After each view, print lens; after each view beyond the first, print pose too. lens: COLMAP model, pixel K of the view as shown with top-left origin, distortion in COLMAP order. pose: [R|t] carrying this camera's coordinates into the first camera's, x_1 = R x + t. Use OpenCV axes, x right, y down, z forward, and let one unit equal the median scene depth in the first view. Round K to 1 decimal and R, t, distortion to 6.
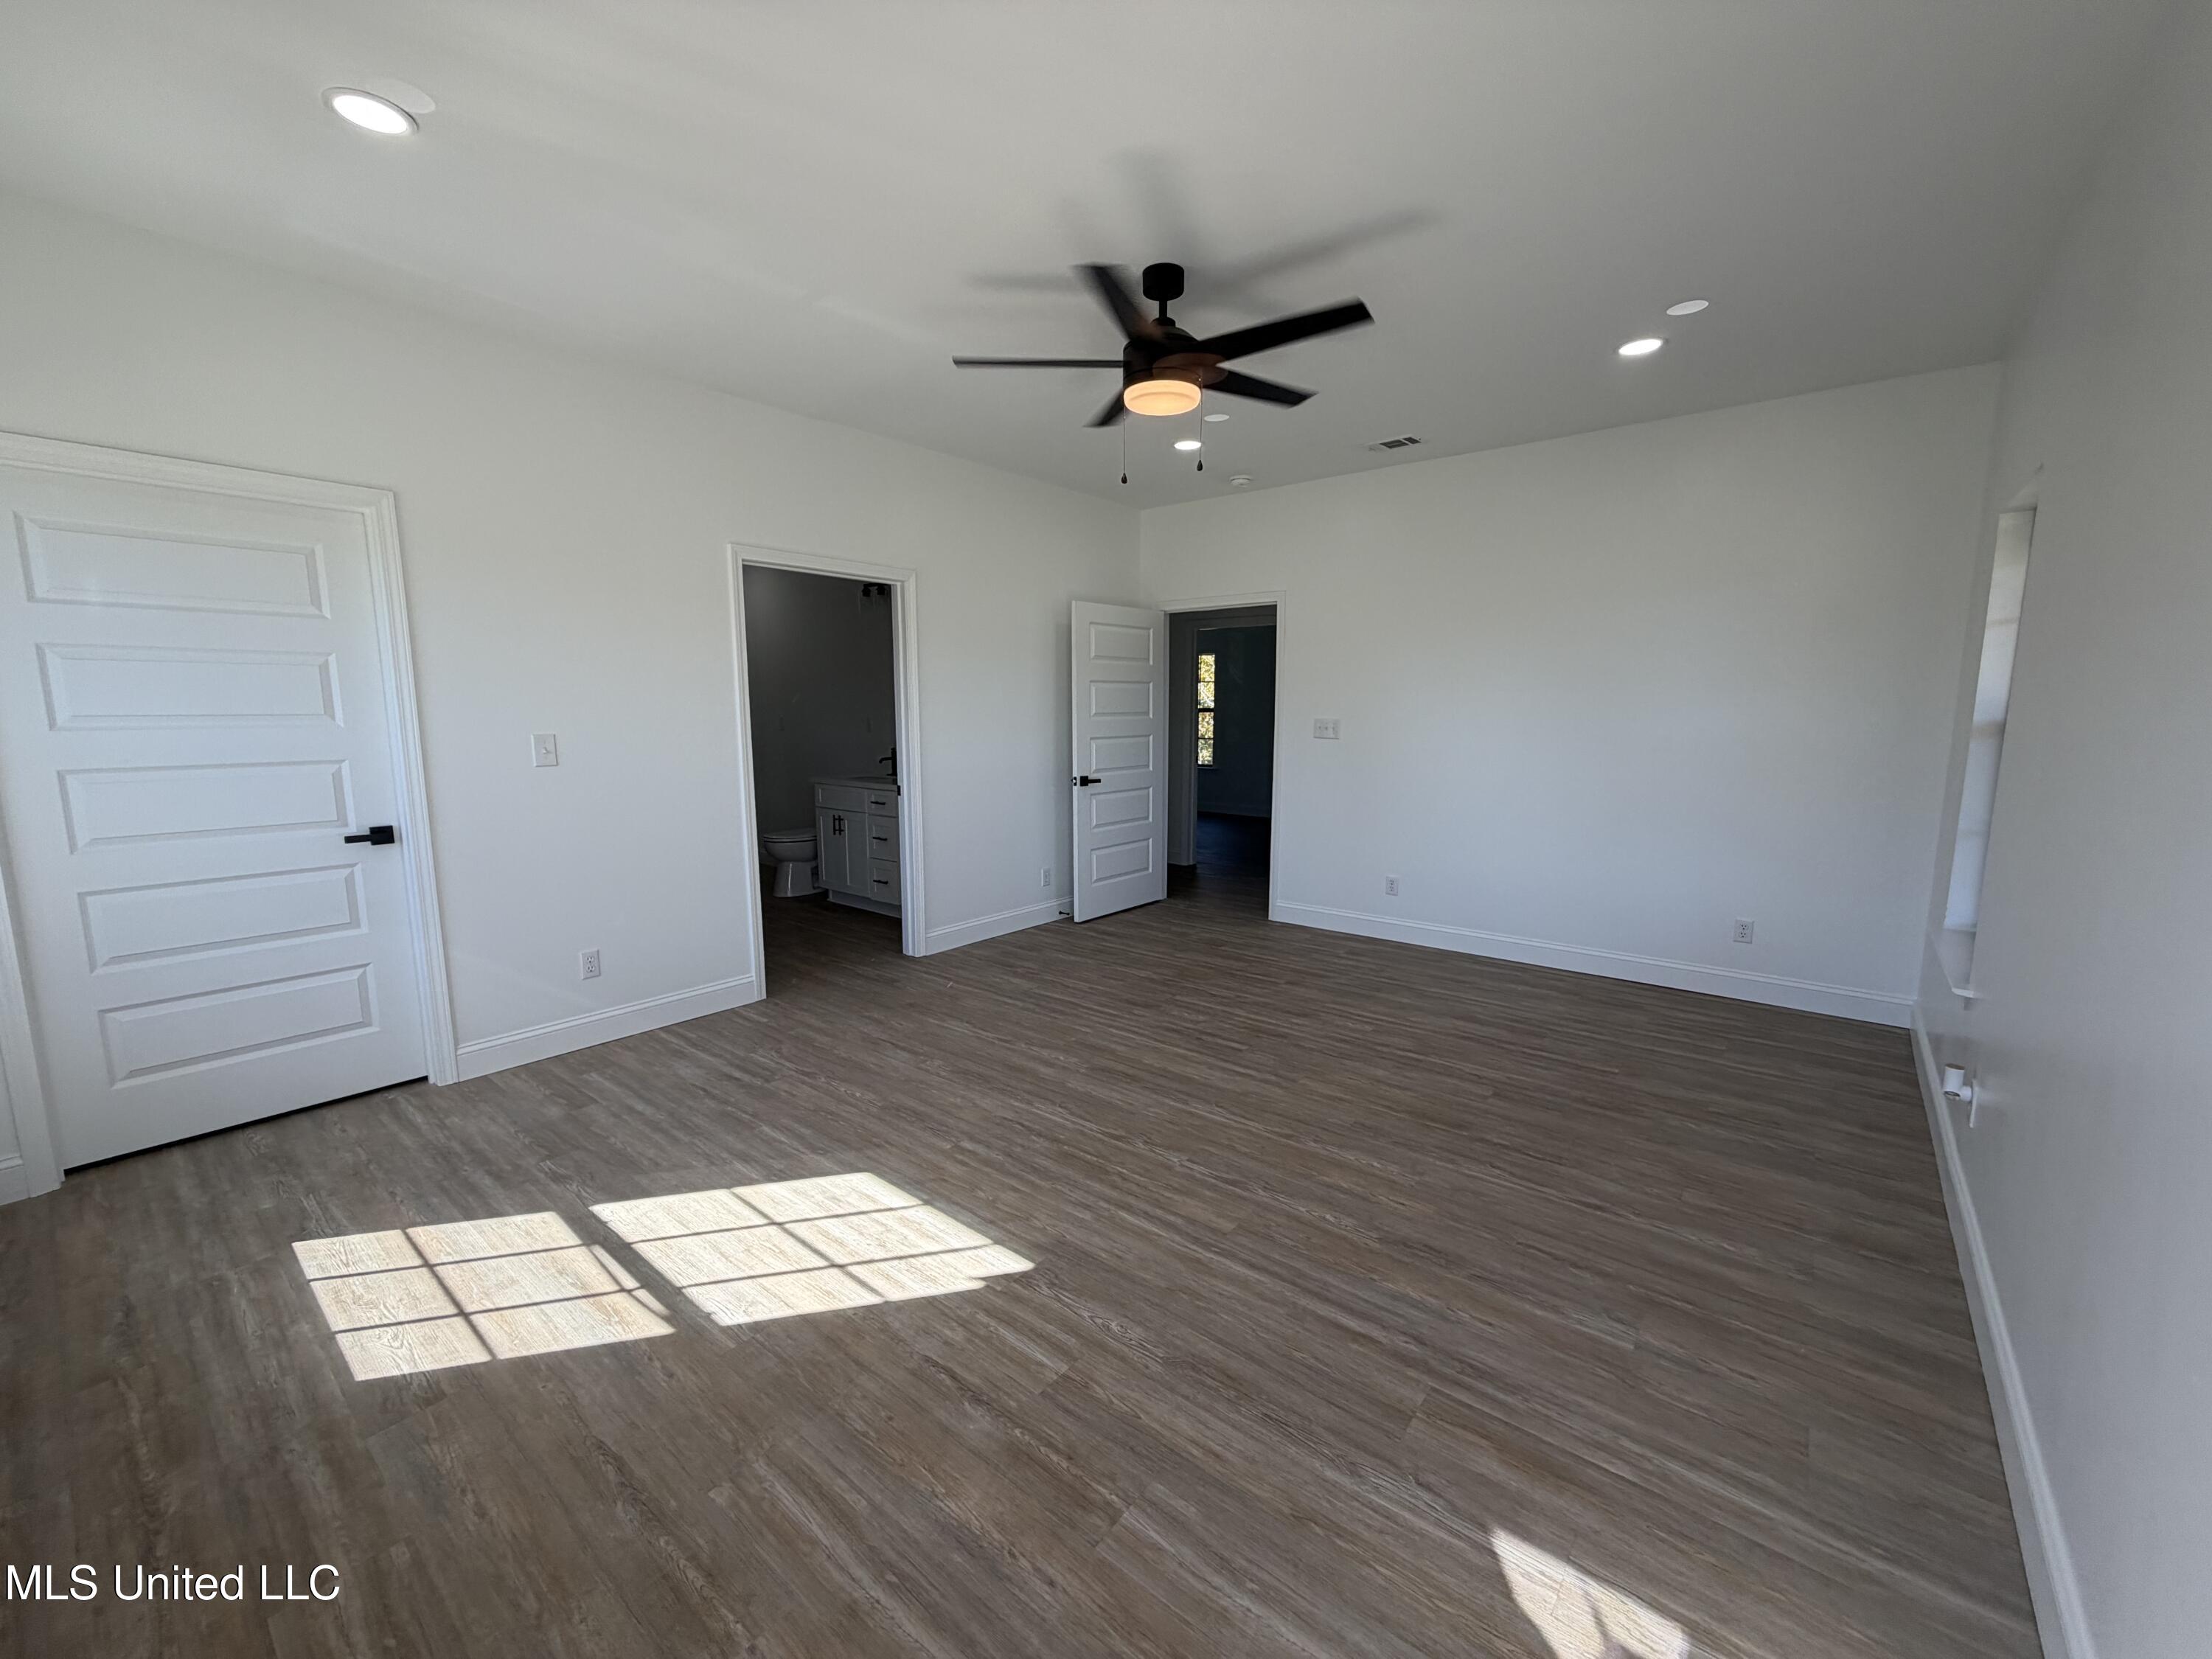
lens RADIAL K [[889.2, 0, 1106.0], [0, 889.2, 829.5], [0, 0, 1]] dist [0.000288, -0.000034]
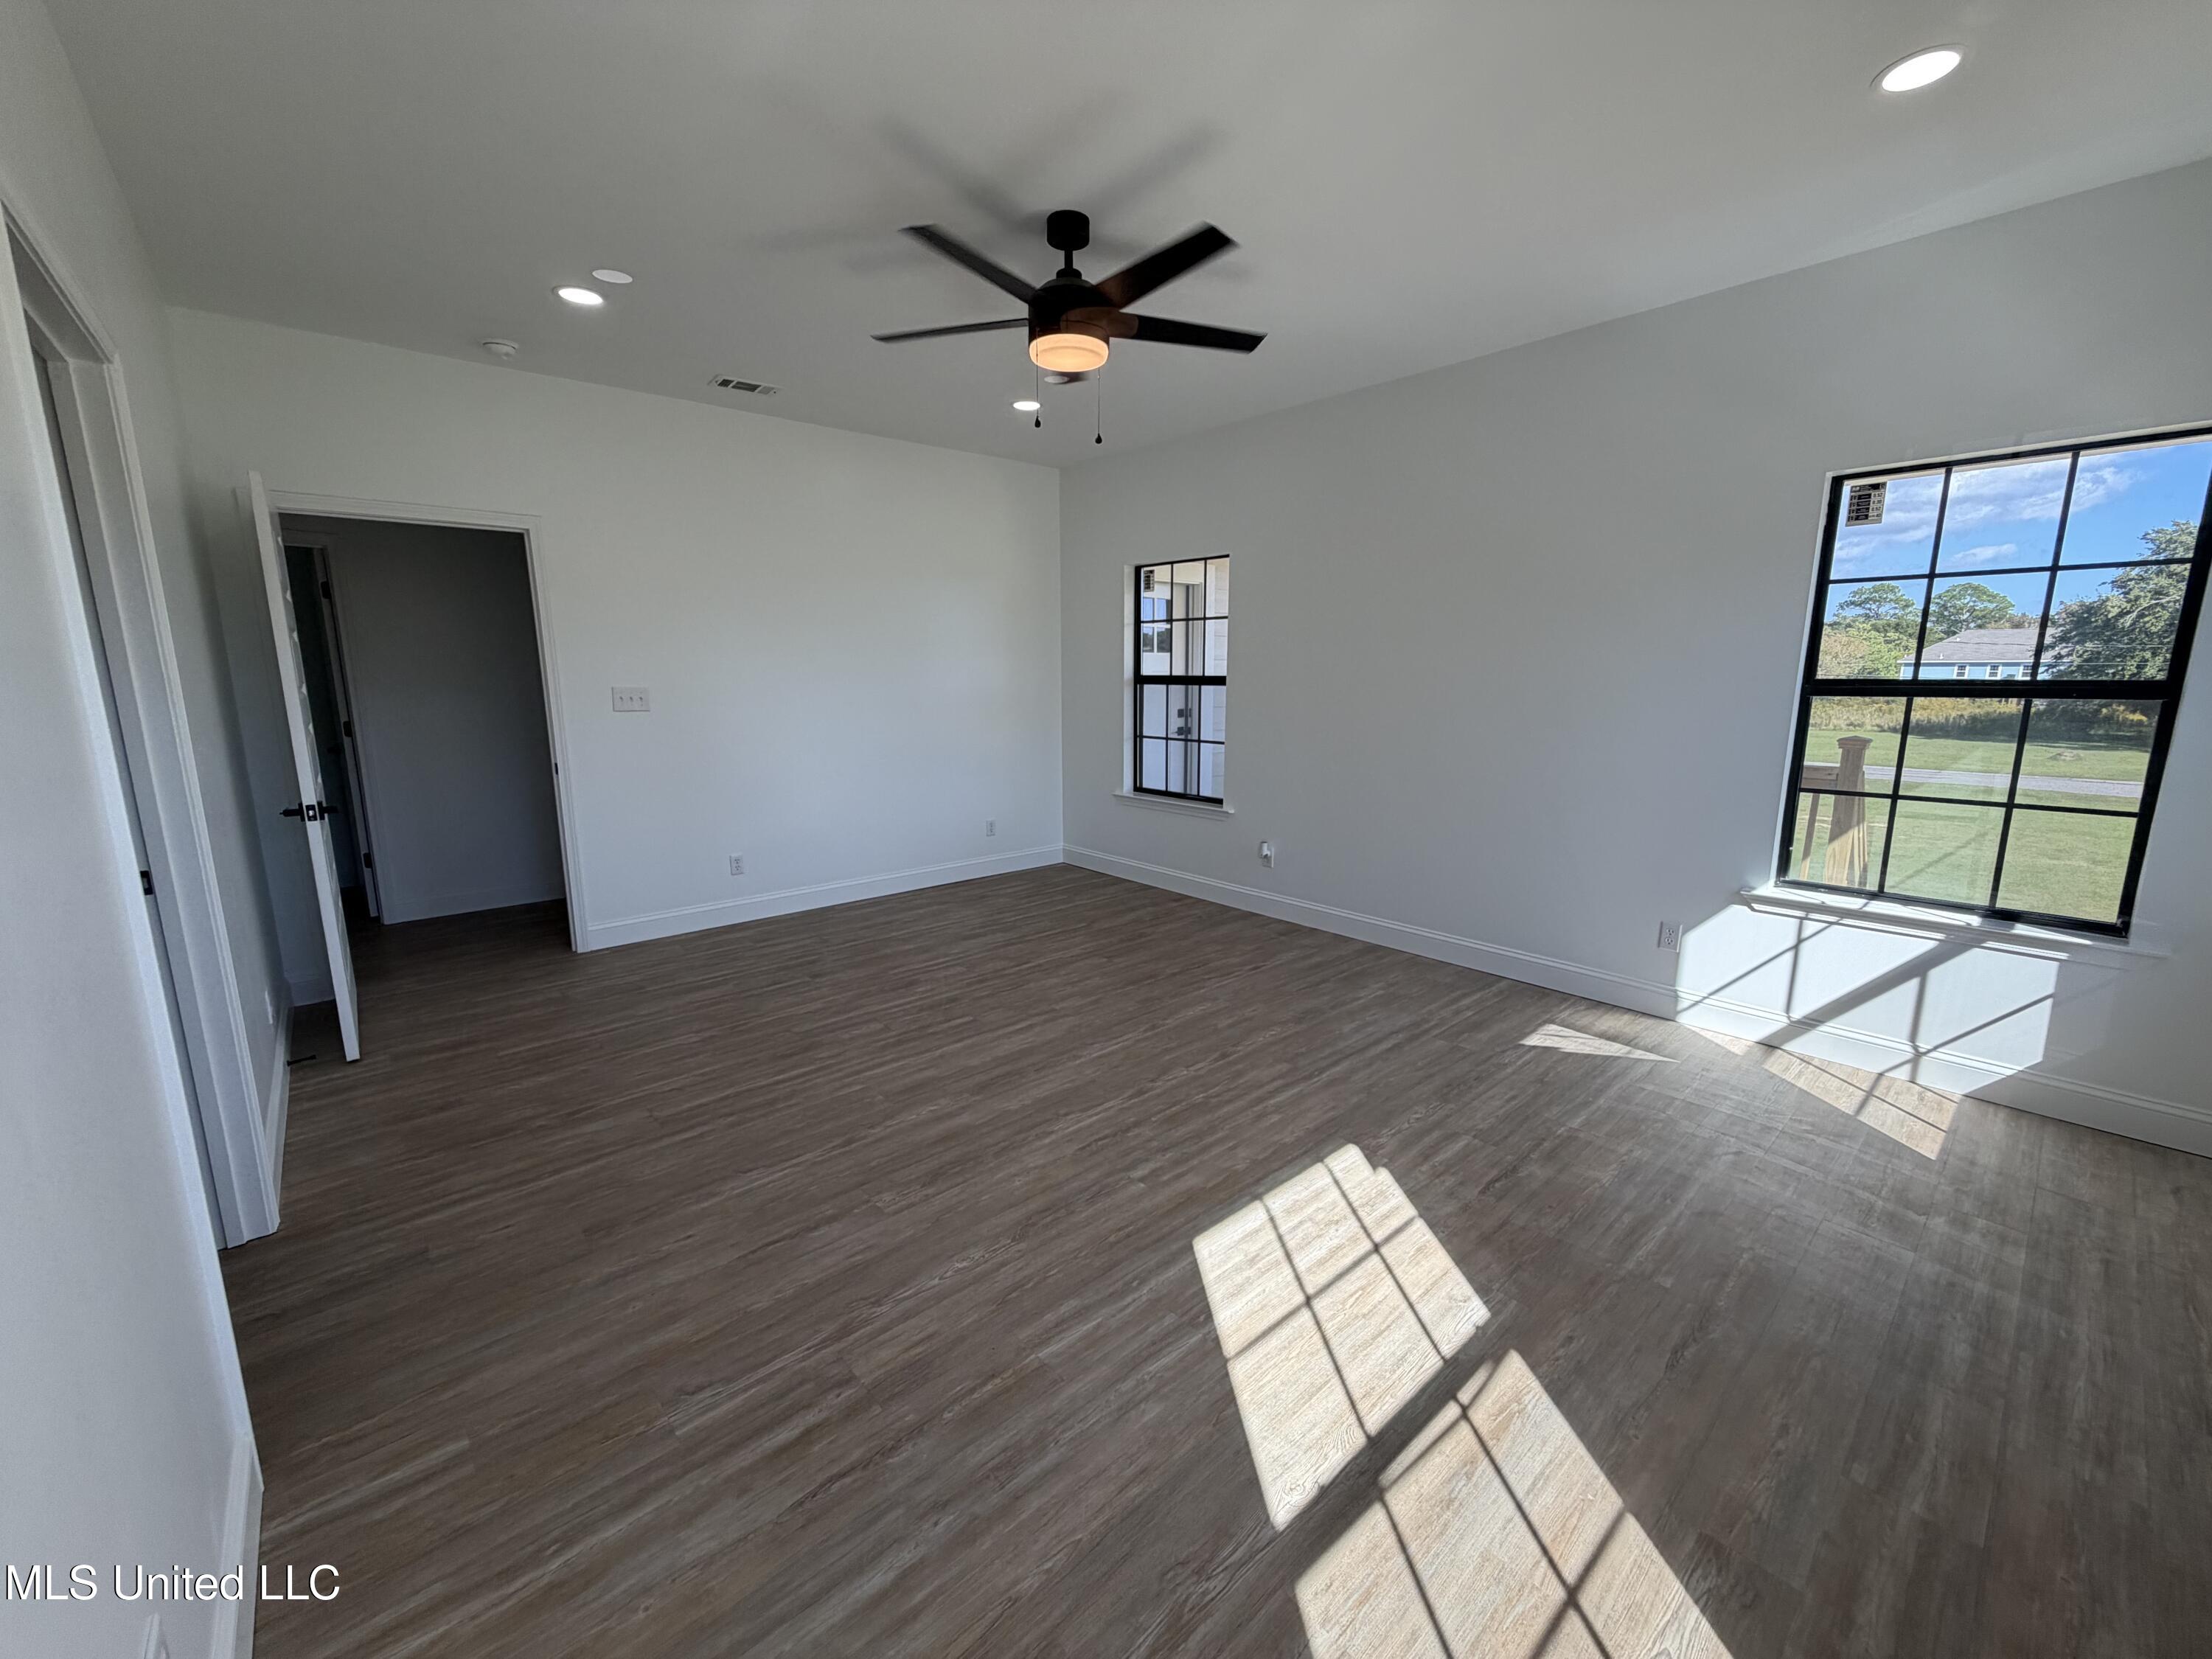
lens RADIAL K [[890.4, 0, 1095.8], [0, 890.4, 829.3], [0, 0, 1]] dist [0.001681, 0.000014]
pose [[0.155975, -0.176923, 0.971787, -0.853178], [0.137723, 0.978113, 0.155970, -0.109543], [-0.978113, 0.109510, 0.176927, 0.751664]]
